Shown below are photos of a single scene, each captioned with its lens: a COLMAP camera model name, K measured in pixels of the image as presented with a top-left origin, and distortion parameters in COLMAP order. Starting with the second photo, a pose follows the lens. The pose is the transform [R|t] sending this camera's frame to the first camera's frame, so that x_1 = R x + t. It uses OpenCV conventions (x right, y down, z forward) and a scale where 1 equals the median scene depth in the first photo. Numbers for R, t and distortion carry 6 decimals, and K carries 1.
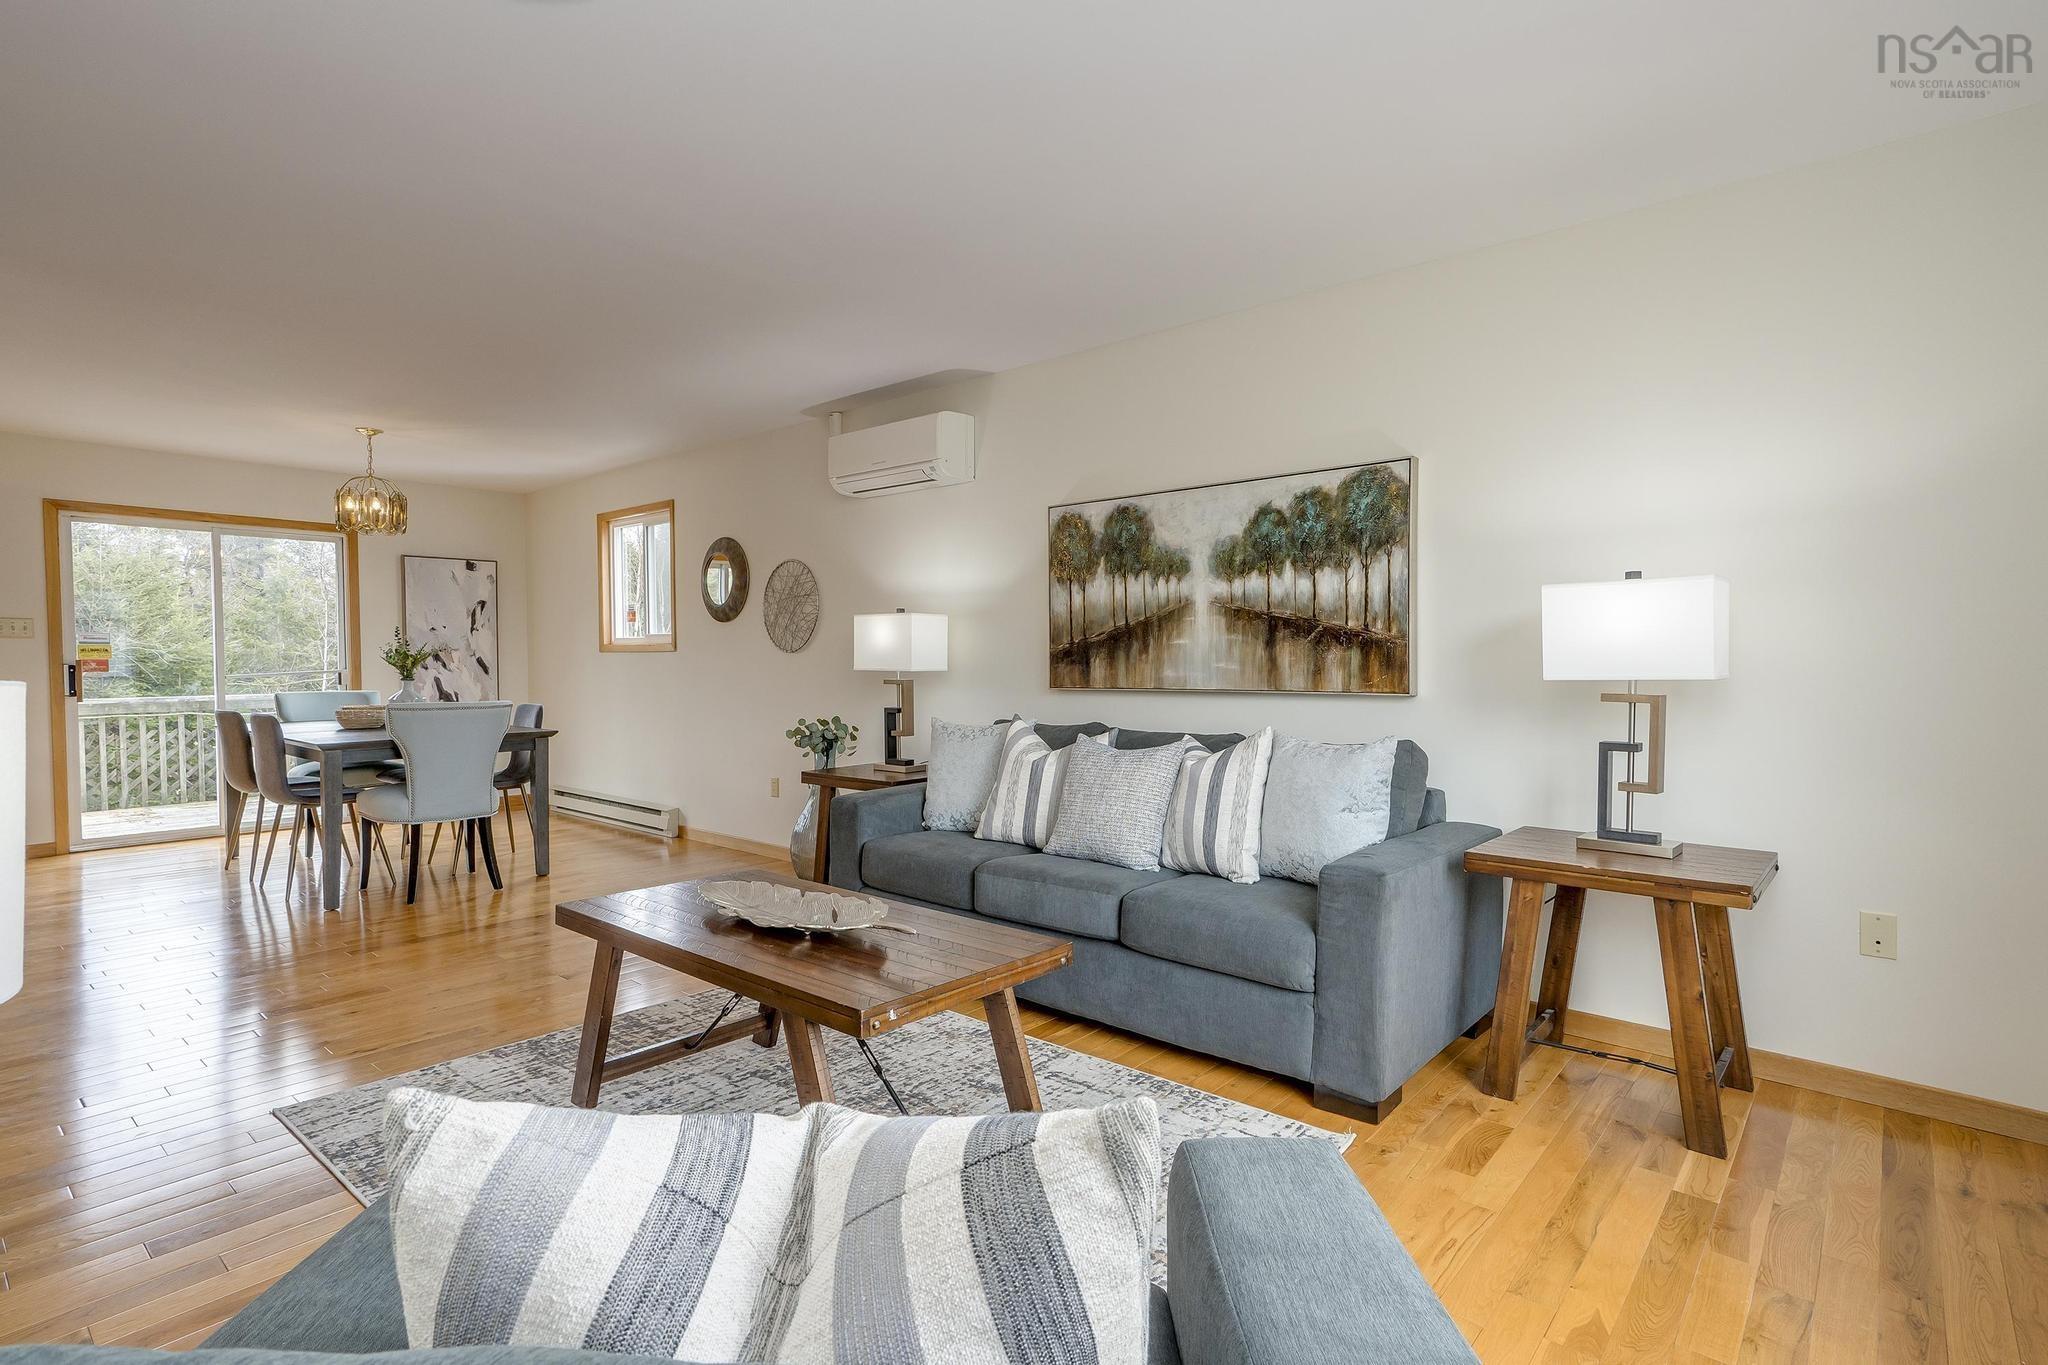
lens RADIAL K [[1009.4, 0, 1027.3], [0, 1009.4, 668.1], [0, 0, 1]] dist [0.003496, 0.001633]
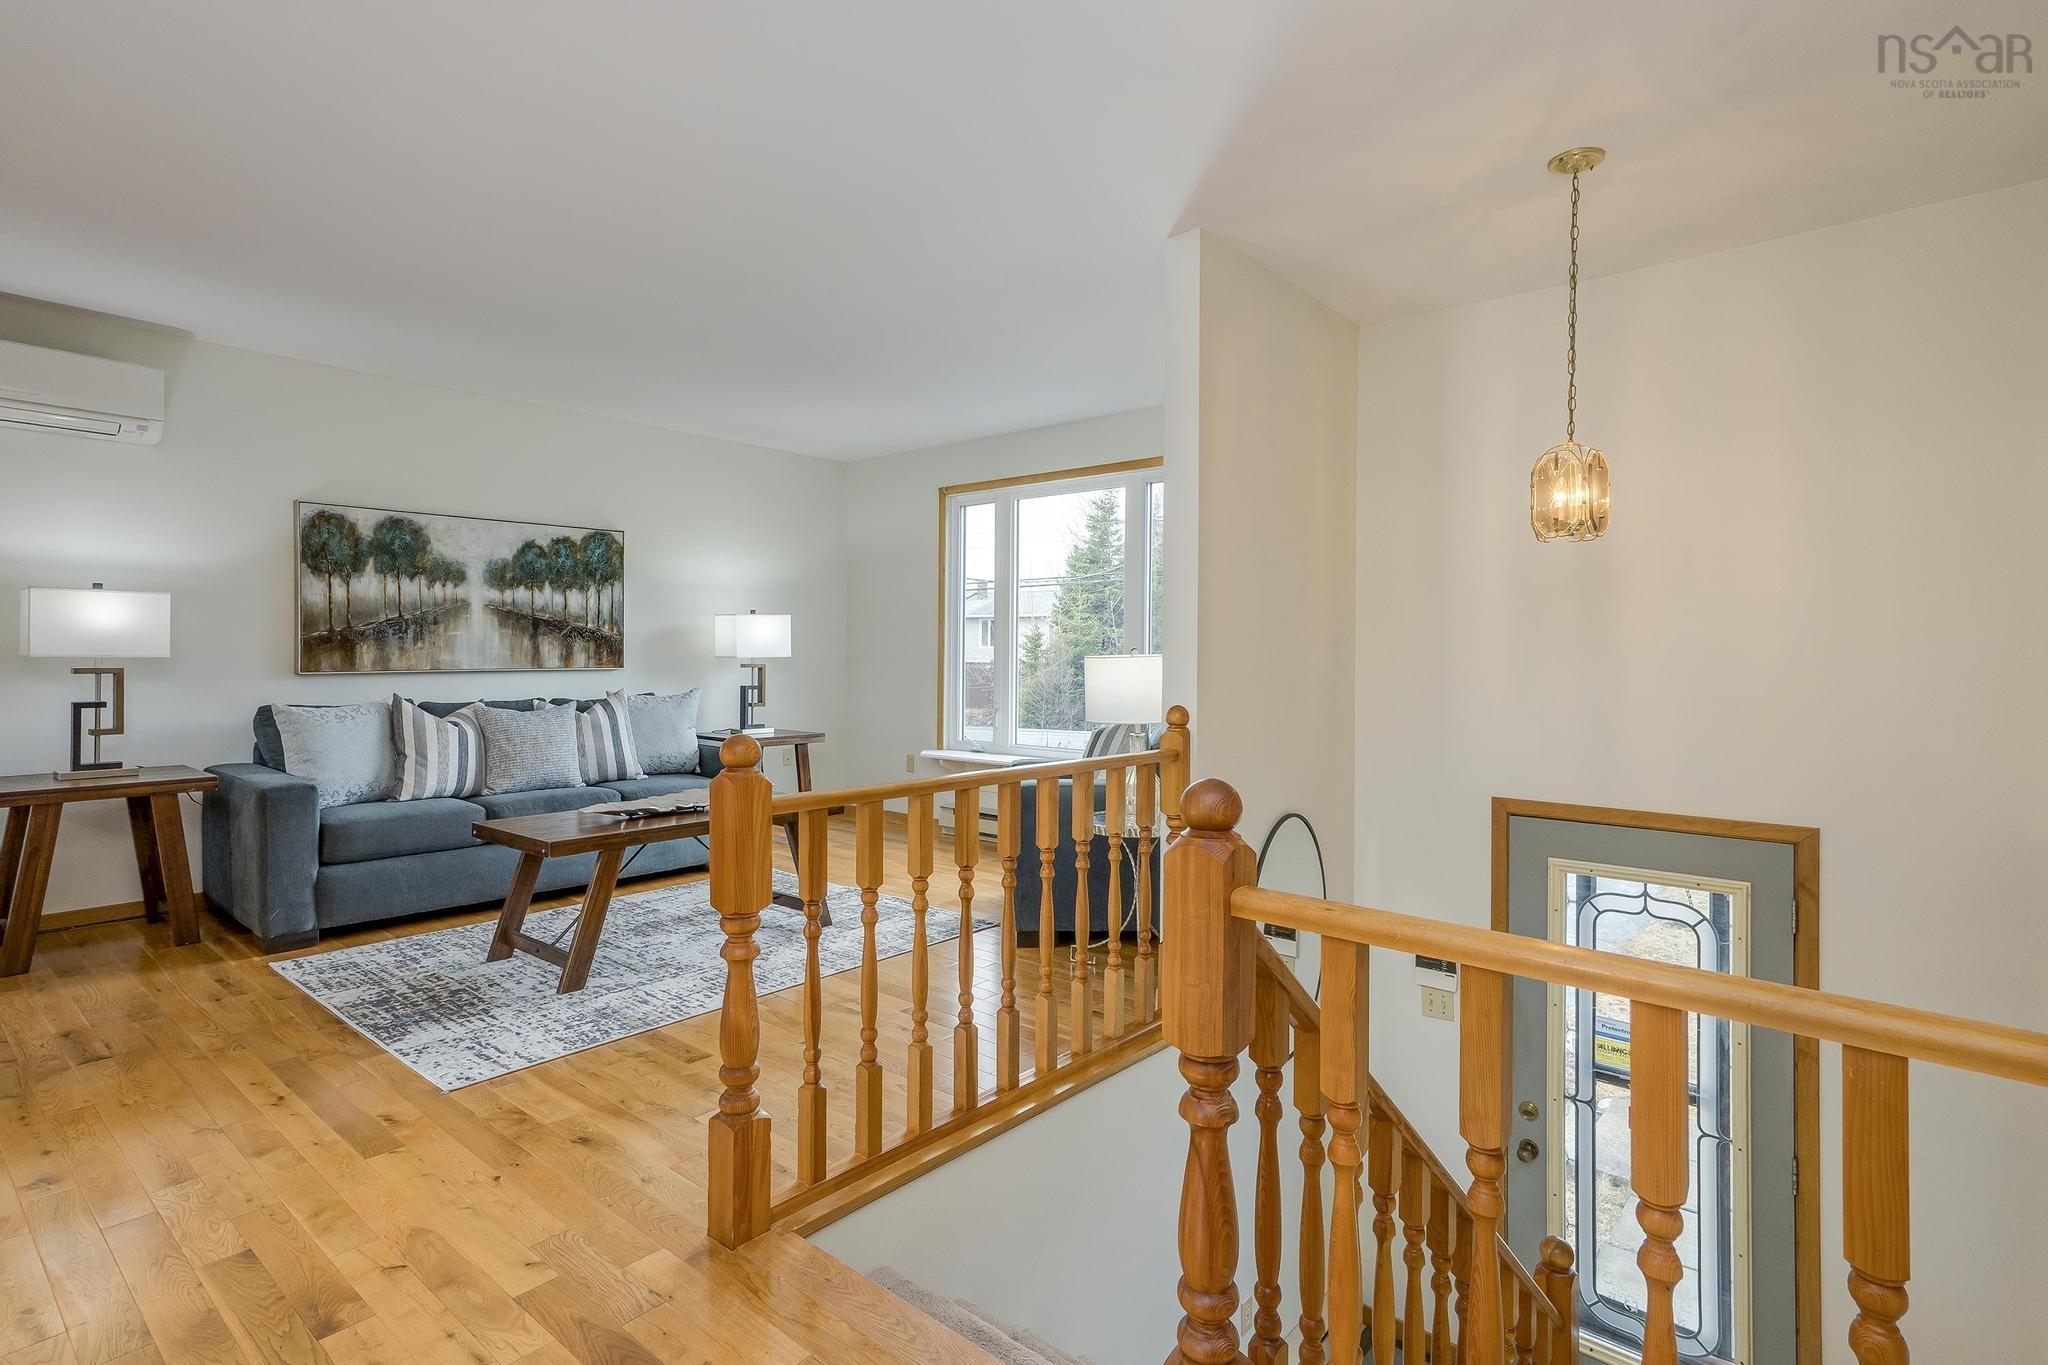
lens RADIAL K [[1019.7, 0, 1024.7], [0, 1019.7, 652.5], [0, 0, 1]] dist [0.005930, 0.000255]
pose [[0.002218, 0.000201, 0.999998, -1.214204], [0.003575, 0.999994, -0.000209, 0.001514], [-0.999991, 0.003576, 0.002217, 0.279951]]
